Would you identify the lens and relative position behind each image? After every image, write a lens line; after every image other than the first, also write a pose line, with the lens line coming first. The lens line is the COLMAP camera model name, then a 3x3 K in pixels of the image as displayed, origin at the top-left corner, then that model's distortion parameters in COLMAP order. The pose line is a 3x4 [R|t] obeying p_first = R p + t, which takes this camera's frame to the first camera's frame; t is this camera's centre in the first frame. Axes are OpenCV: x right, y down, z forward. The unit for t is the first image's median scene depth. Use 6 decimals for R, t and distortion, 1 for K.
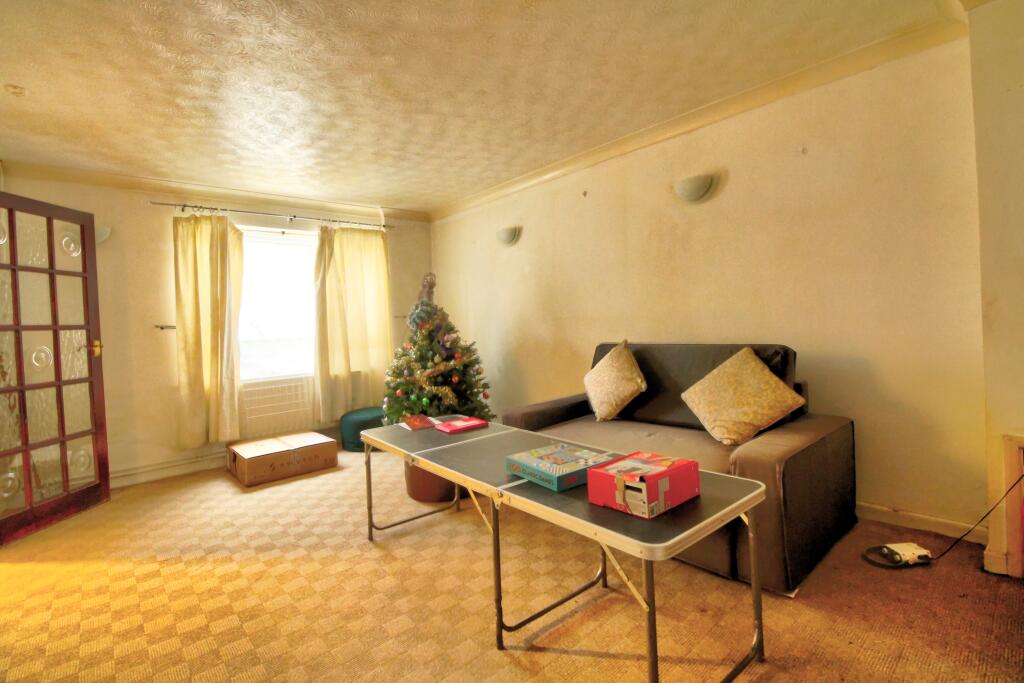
lens RADIAL K [[482.1, 0, 513.4], [0, 482.1, 323.6], [0, 0, 1]] dist [0.000072, -0.000101]
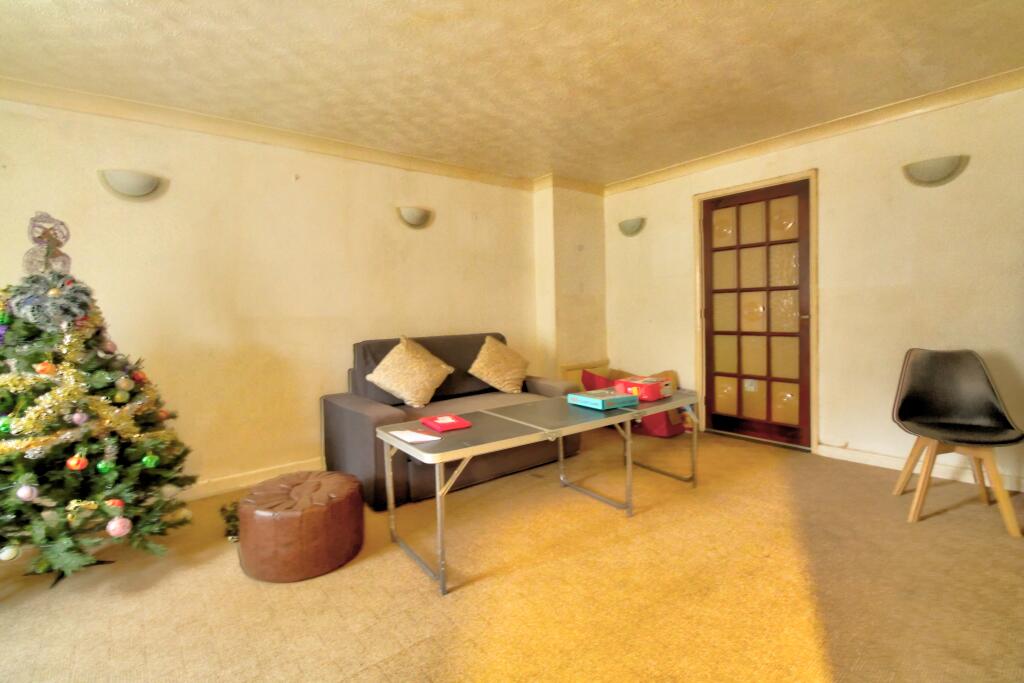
lens RADIAL K [[482.1, 0, 513.4], [0, 482.1, 323.6], [0, 0, 1]] dist [0.000072, -0.000101]
pose [[0.038106, 0.019629, 0.999081, -0.941594], [0.031831, 0.999276, -0.020847, 0.040987], [-0.998767, 0.032596, 0.037454, 0.757334]]
